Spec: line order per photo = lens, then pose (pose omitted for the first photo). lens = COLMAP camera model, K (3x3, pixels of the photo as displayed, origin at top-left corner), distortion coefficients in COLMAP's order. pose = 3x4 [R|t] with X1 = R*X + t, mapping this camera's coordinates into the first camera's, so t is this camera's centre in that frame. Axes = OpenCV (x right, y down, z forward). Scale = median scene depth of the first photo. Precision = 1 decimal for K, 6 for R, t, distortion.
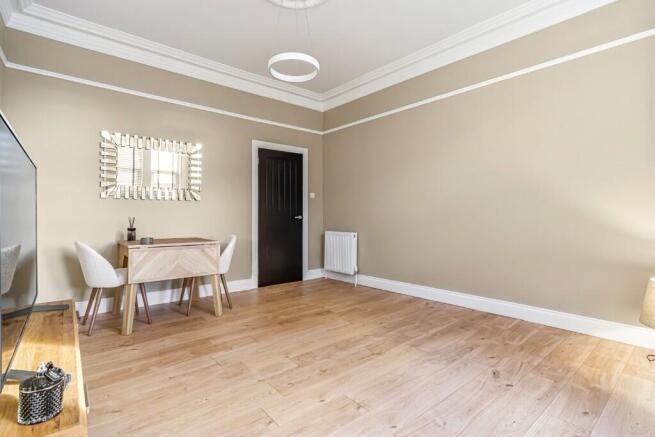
lens RADIAL K [[311.0, 0, 327.5], [0, 311.0, 217.5], [0, 0, 1]] dist [0.001255, -0.001969]
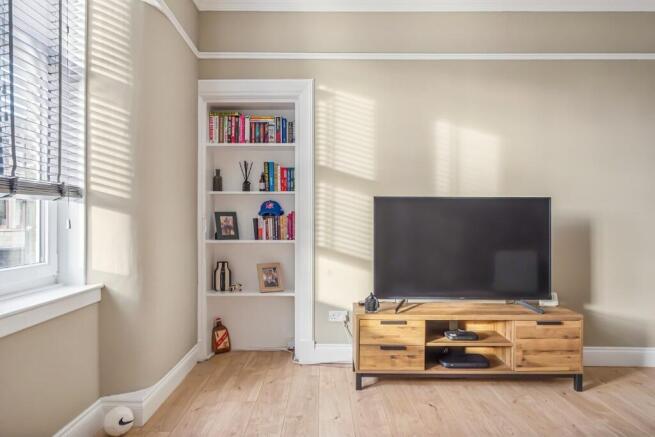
lens RADIAL K [[416.5, 0, 327.0], [0, 416.5, 219.8], [0, 0, 1]] dist [-0.000126, -0.000124]
pose [[-0.636458, -0.003525, -0.771303, 0.882953], [-0.005050, 0.999987, -0.000404, -0.064142], [0.771294, 0.003638, -0.636468, 1.257119]]
